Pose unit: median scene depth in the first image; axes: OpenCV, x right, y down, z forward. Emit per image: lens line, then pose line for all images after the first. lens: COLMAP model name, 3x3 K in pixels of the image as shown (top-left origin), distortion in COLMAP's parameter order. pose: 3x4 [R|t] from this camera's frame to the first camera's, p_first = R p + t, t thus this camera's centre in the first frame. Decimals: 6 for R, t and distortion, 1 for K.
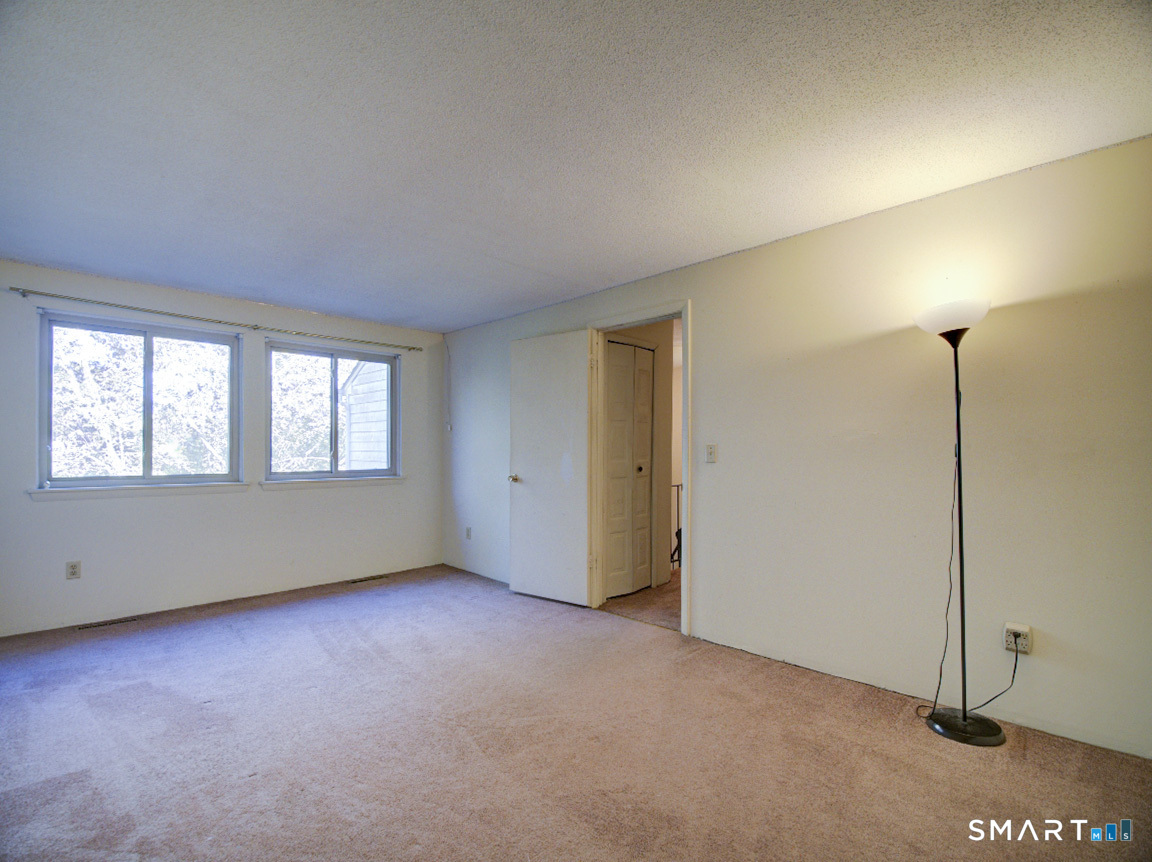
lens RADIAL K [[532.1, 0, 576.0], [0, 532.1, 431.0], [0, 0, 1]] dist [-0.000882, -0.000247]
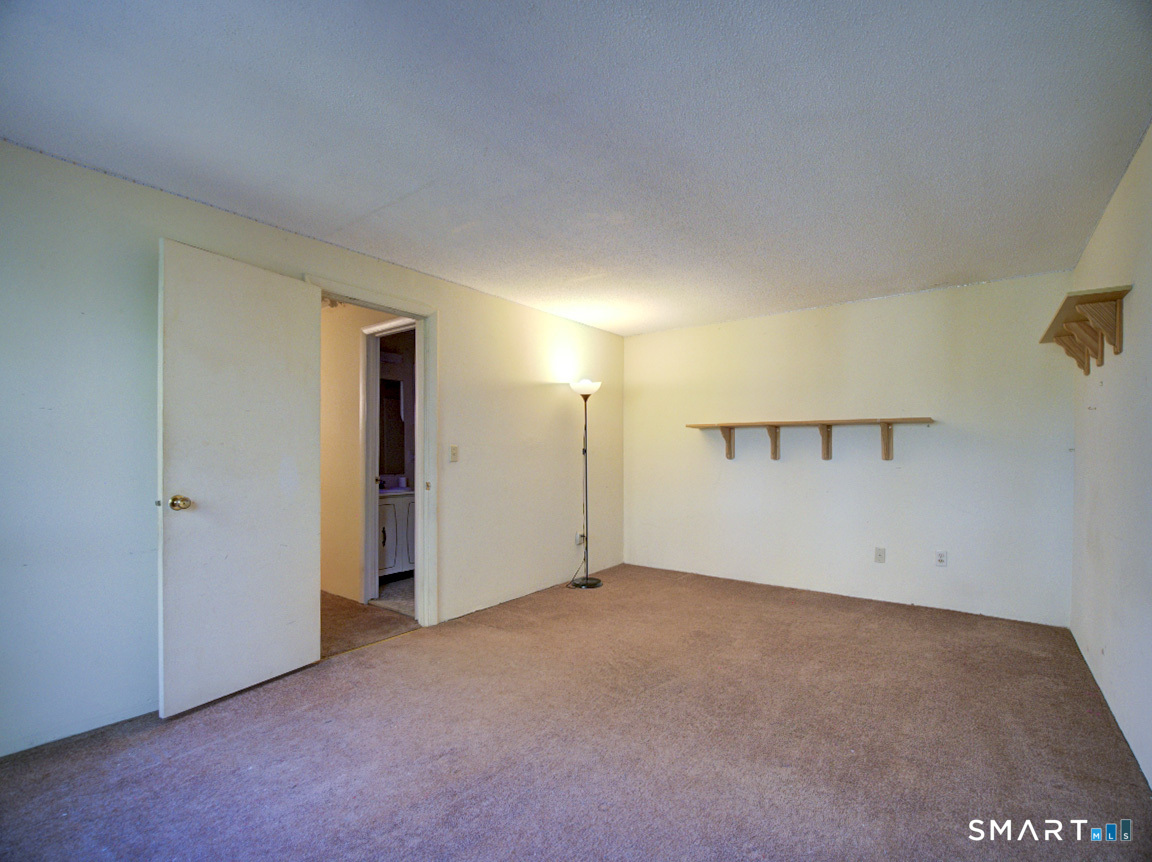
lens RADIAL K [[532.1, 0, 576.0], [0, 532.1, 431.0], [0, 0, 1]] dist [-0.000882, -0.000247]
pose [[-0.128135, 0.040007, 0.990949, -0.927082], [-0.039528, 0.998186, -0.045411, 0.034785], [-0.990969, -0.044989, -0.126321, 0.900215]]
